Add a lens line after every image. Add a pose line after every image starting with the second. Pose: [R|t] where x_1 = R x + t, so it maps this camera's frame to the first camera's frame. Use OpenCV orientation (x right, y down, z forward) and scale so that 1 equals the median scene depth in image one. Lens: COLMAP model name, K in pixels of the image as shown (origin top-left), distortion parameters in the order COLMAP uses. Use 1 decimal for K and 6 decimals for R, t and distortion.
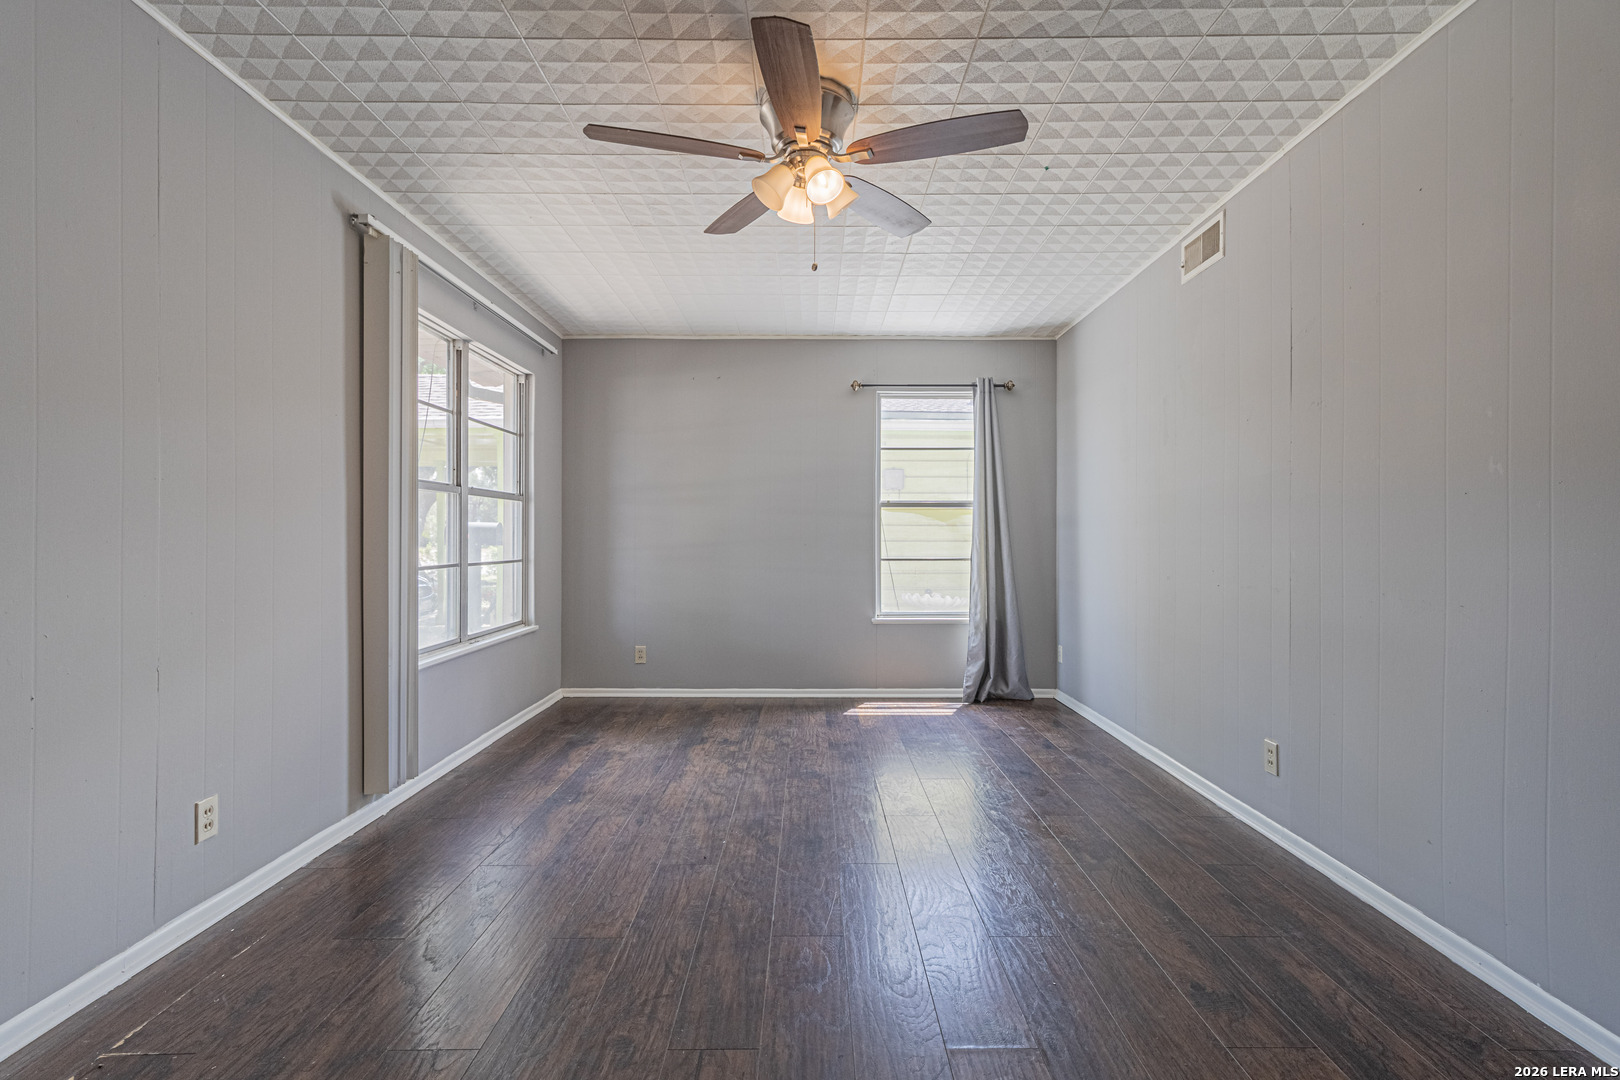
lens RADIAL K [[763.9, 0, 812.3], [0, 763.9, 549.3], [0, 0, 1]] dist [0.005880, 0.000908]
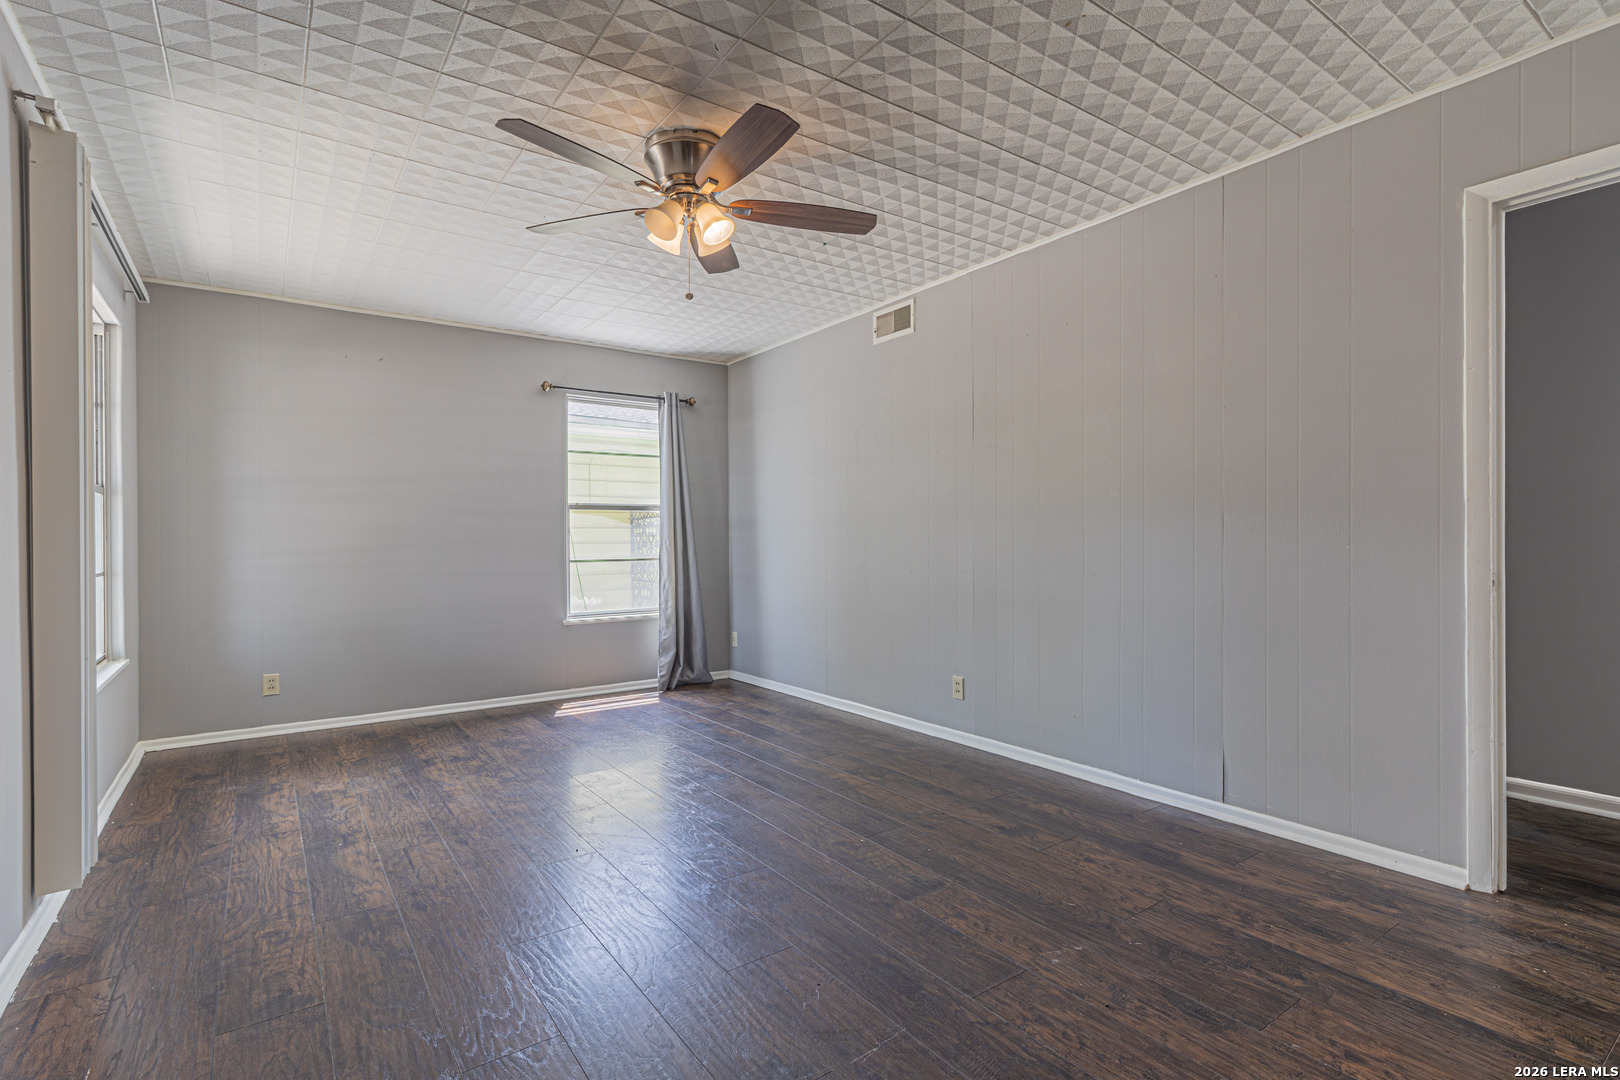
lens RADIAL K [[763.9, 0, 821.8], [0, 763.9, 540.4], [0, 0, 1]] dist [0.005880, 0.000908]
pose [[0.811132, -0.006580, 0.584826, -0.260843], [0.018646, 0.999719, -0.014613, 0.008374], [-0.584566, 0.022758, 0.811027, -0.010394]]
